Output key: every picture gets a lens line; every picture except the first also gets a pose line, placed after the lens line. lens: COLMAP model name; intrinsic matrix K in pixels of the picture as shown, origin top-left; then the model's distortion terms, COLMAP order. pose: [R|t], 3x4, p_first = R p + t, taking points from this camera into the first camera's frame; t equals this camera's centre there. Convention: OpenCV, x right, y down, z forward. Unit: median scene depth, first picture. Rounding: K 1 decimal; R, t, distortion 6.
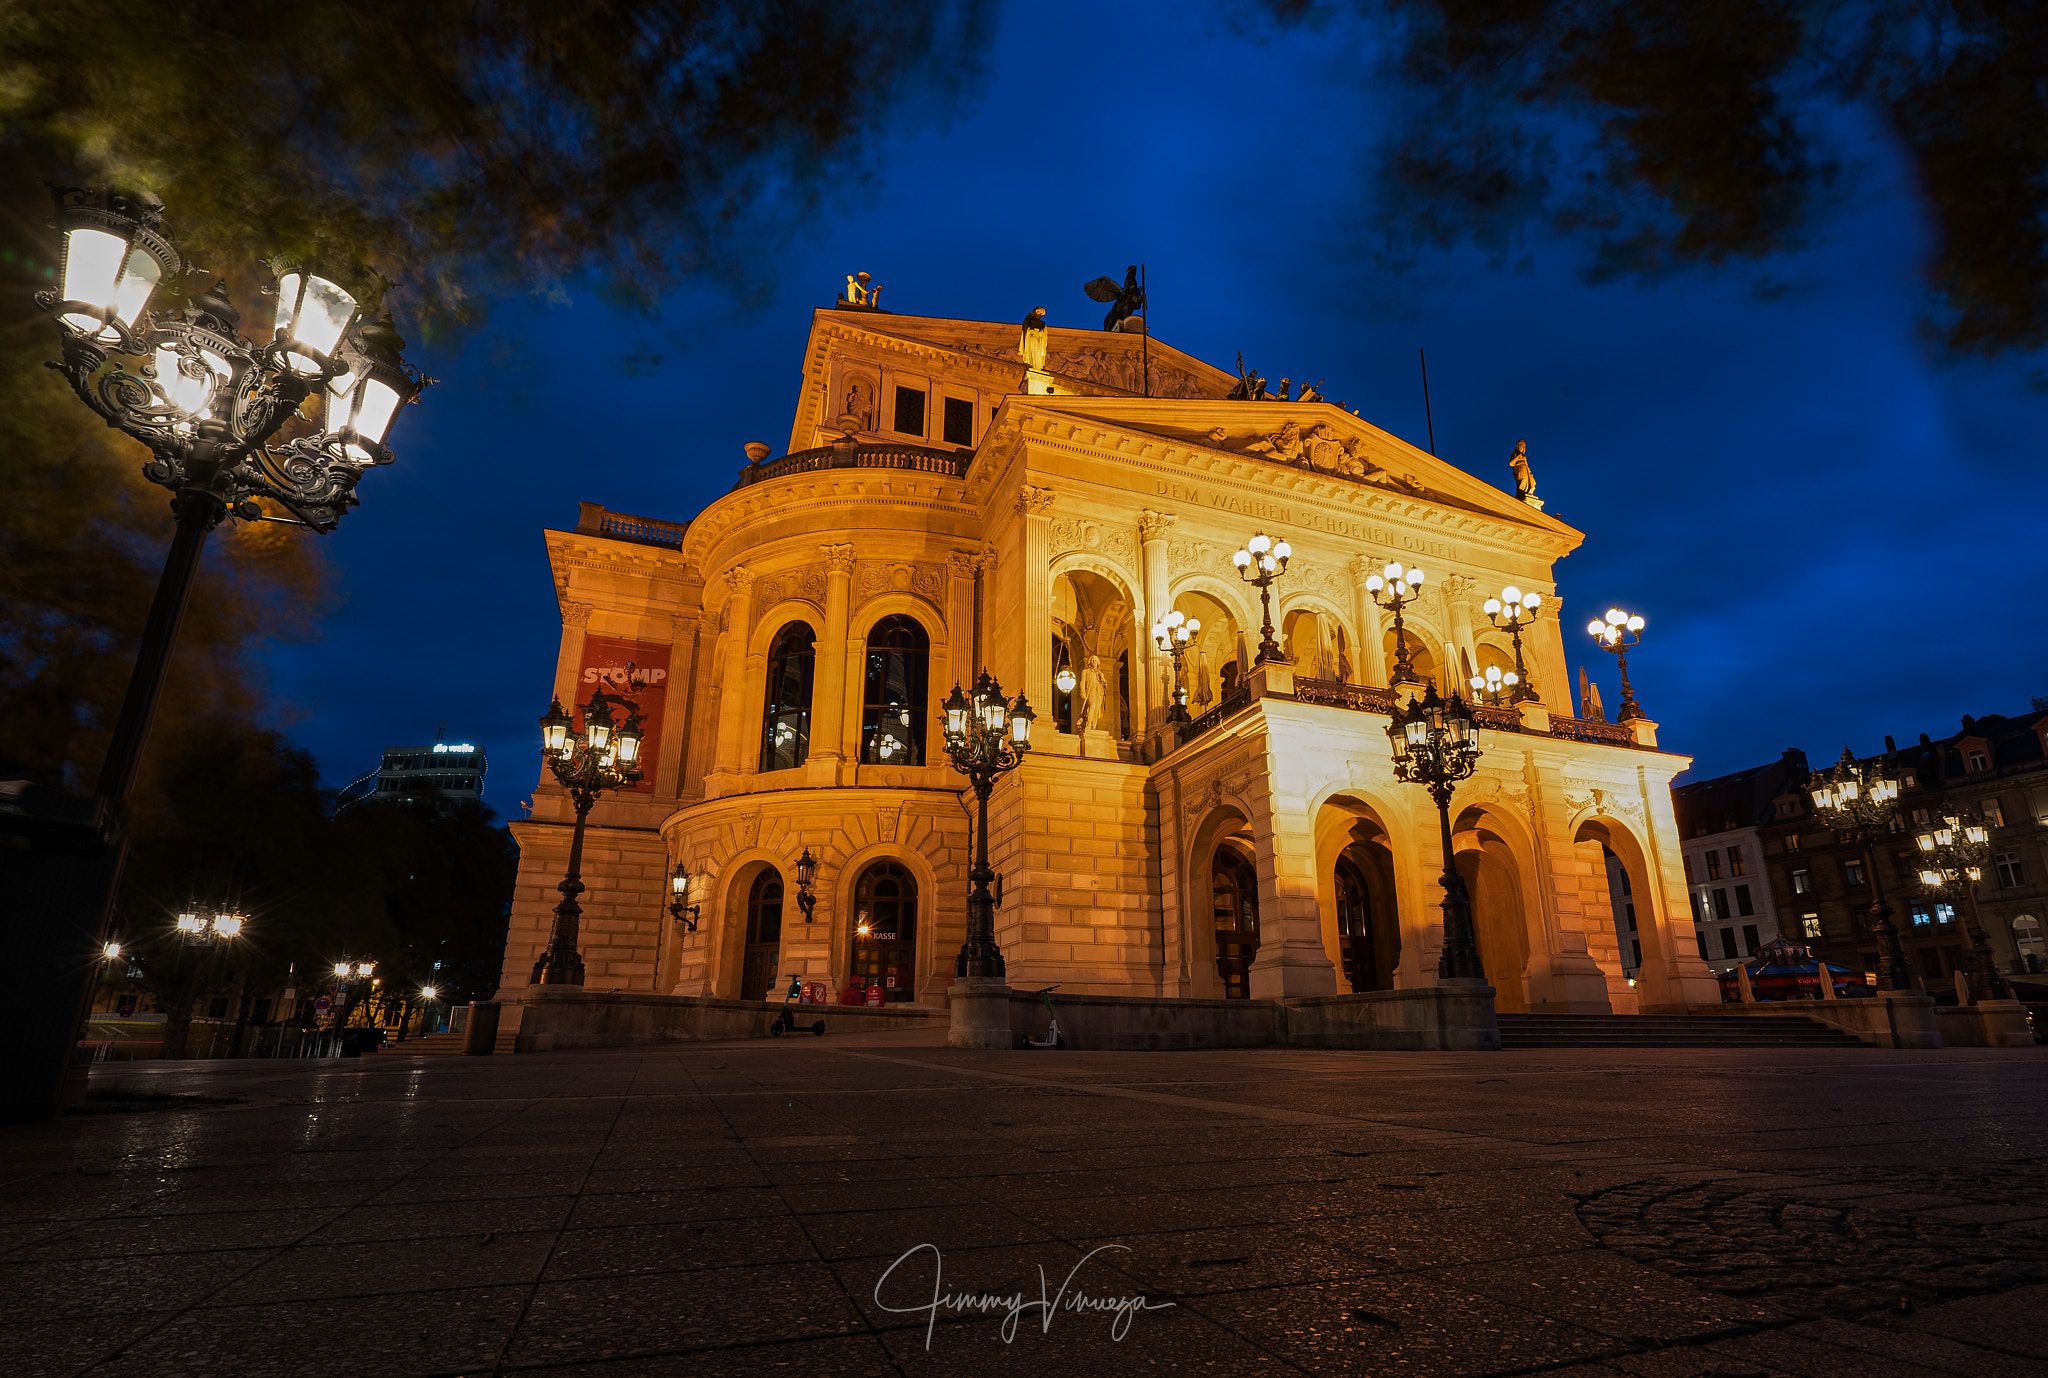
lens RADIAL K [[1006.1, 0, 1090.1], [0, 1006.1, 749.4], [0, 0, 1]] dist [-0.006603, -0.000209]
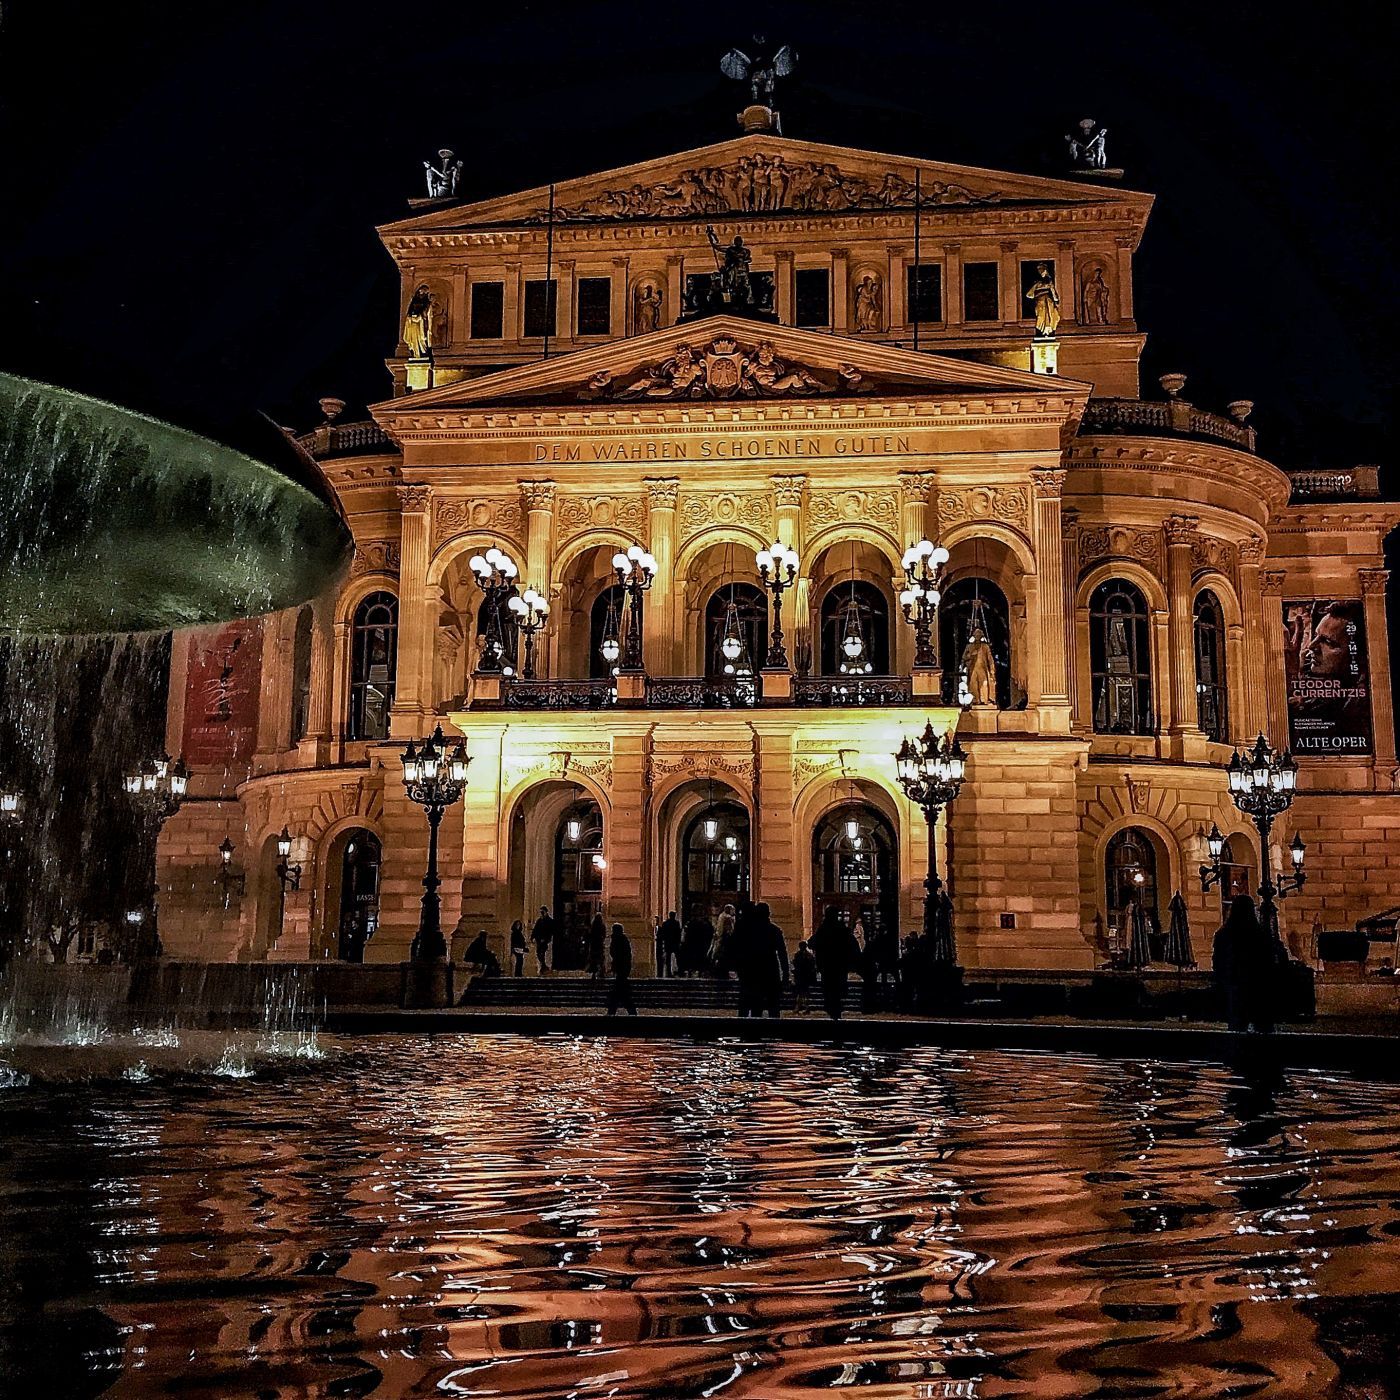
lens RADIAL K [[1677.9, 0, 674.7], [0, 1677.9, 668.0], [0, 0, 1]] dist [0.168474, -0.596319]
pose [[0.875541, -0.078261, -0.476763, 0.933999], [0.127457, 0.989251, 0.071679, -0.145686], [0.466028, -0.123525, 0.876105, -0.417782]]
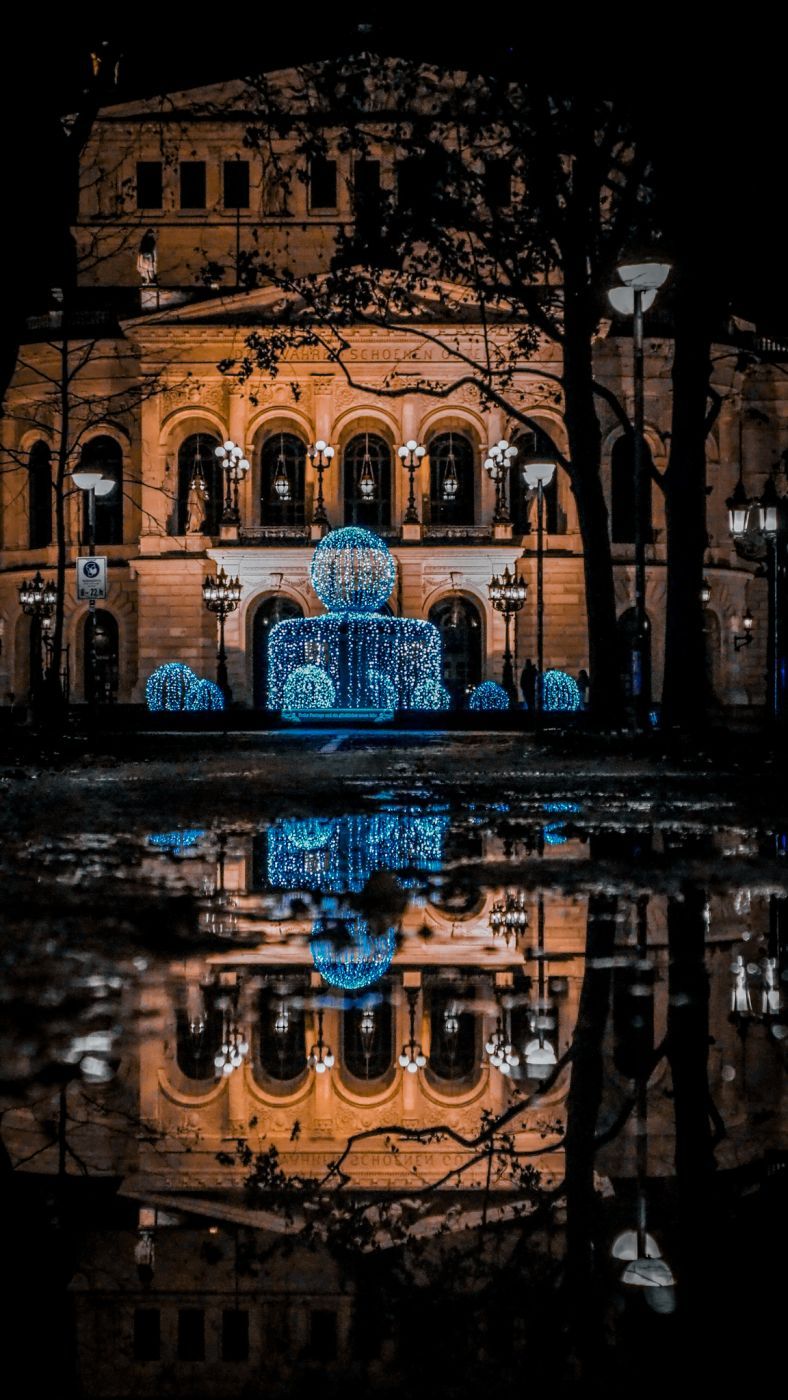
lens RADIAL K [[2566.1, 0, 171.7], [0, 2566.1, 698.9], [0, 0, 1]] dist [-0.275116, 2.716768]
pose [[0.892661, -0.002219, -0.450723, 1.579789], [0.127486, 0.960397, 0.247759, -0.680452], [0.432323, -0.278625, 0.857592, -2.245317]]
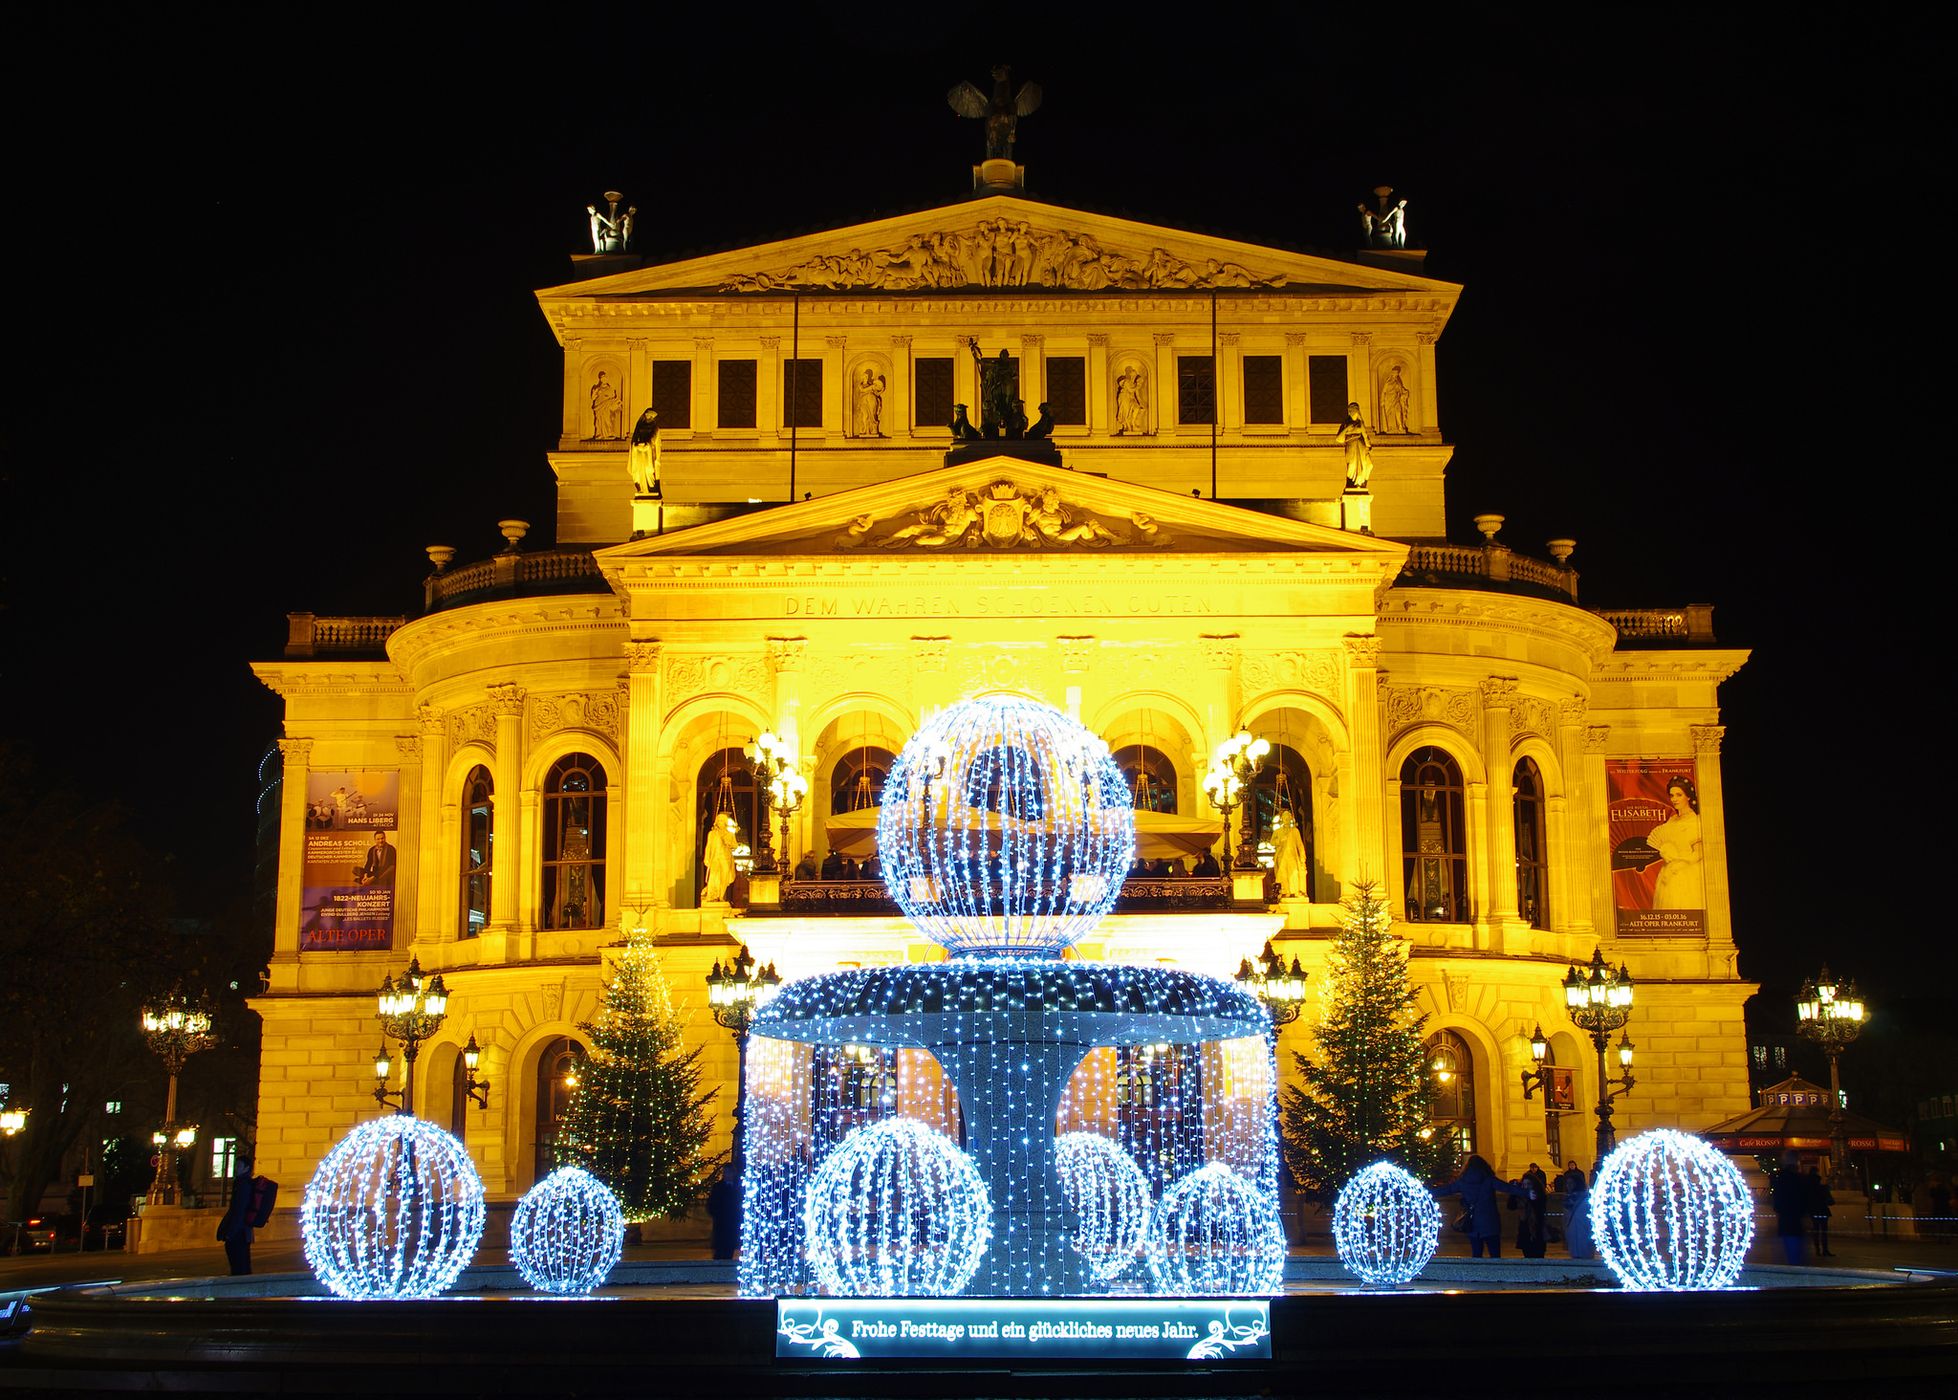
lens RADIAL K [[2499.4, 0, 979.0], [0, 2499.4, 700.0], [0, 0, 1]] dist [0.042520, 0.056003]
pose [[0.922639, -0.079967, -0.377282, 0.994710], [0.115741, 0.990587, 0.073084, -0.306870], [0.367887, -0.111097, 0.923210, -0.918029]]
